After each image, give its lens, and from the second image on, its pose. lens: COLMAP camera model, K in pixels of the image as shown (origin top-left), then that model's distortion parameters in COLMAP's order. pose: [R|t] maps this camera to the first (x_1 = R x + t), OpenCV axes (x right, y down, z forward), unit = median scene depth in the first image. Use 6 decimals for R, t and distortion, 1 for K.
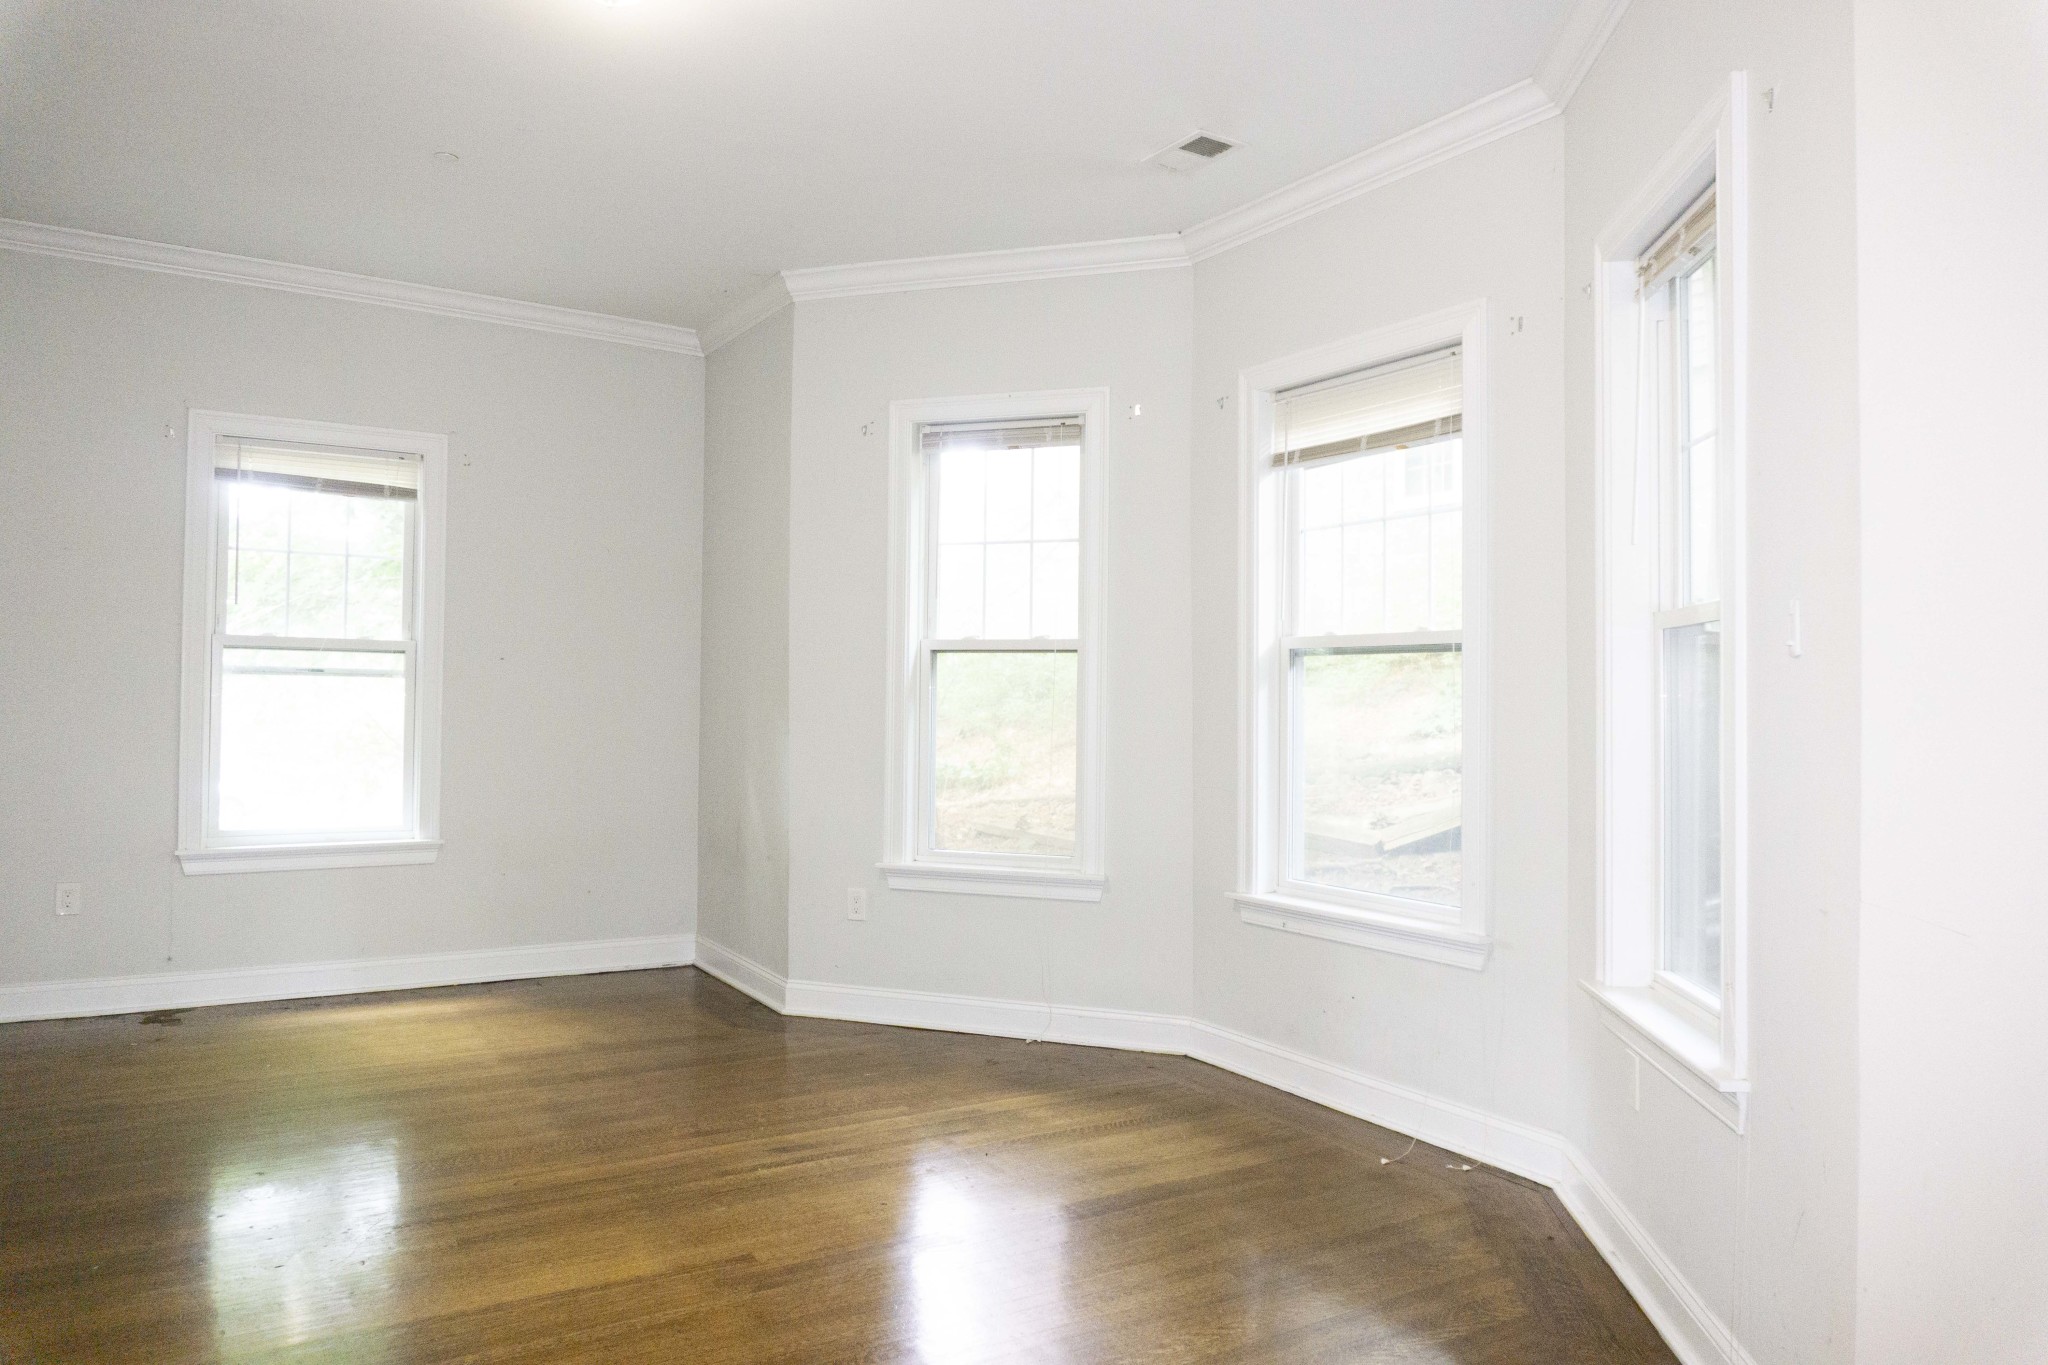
lens RADIAL K [[1394.9, 0, 1024.0], [0, 1394.9, 682.5], [0, 0, 1]] dist [-0.011770, -0.002071]
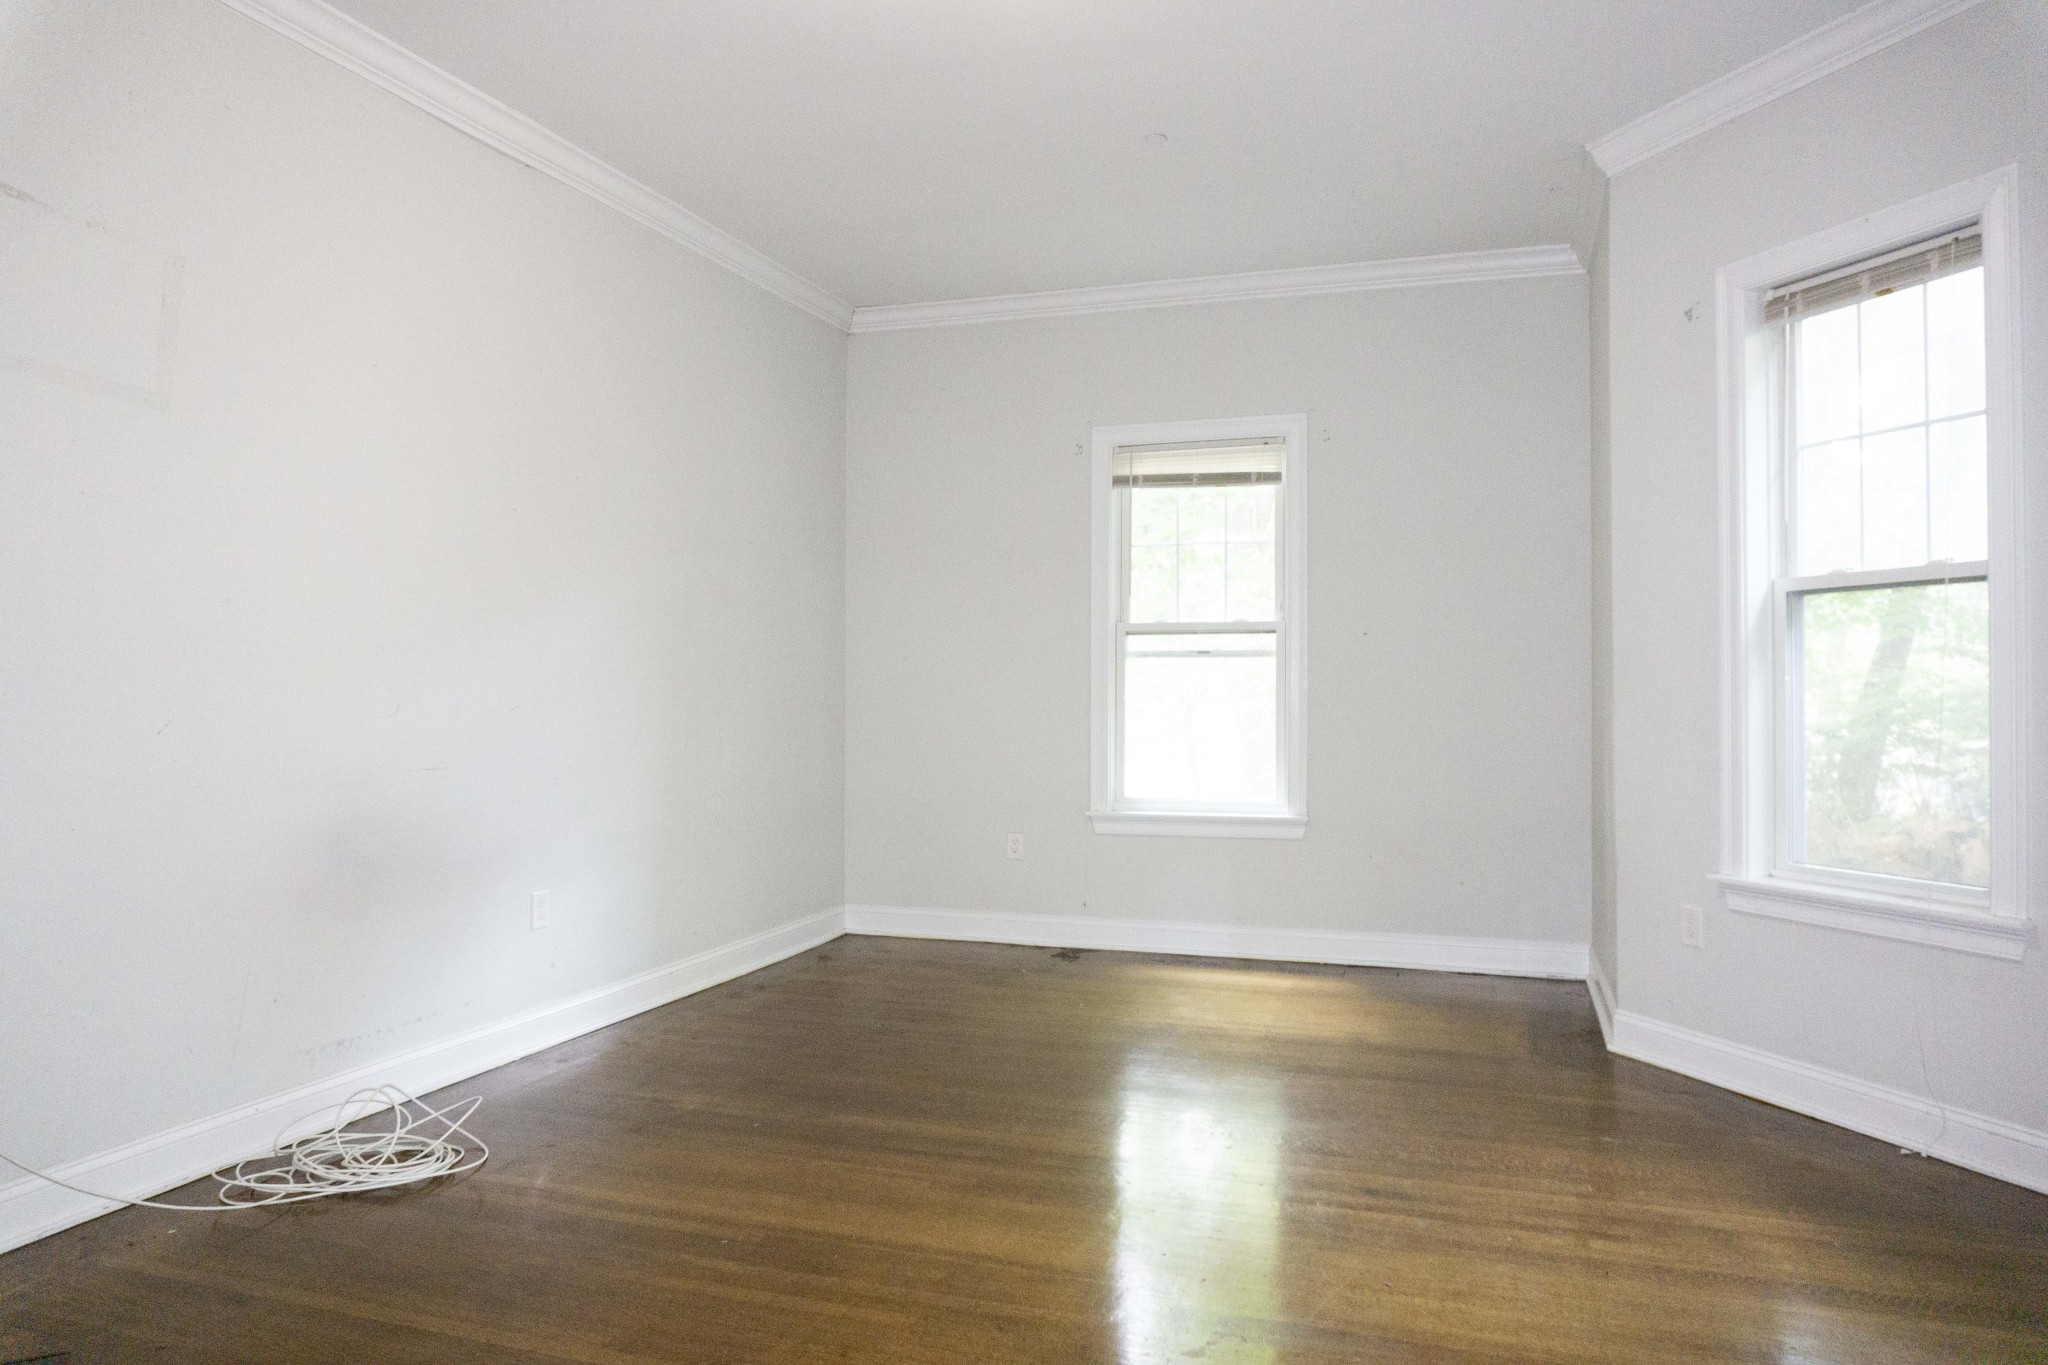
lens RADIAL K [[1394.9, 0, 1024.0], [0, 1394.9, 682.5], [0, 0, 1]] dist [-0.011770, -0.002071]
pose [[0.620699, -0.021246, -0.783761, 0.258197], [0.021626, 0.999716, -0.009974, 0.023013], [0.783751, -0.010758, 0.620982, 0.227768]]
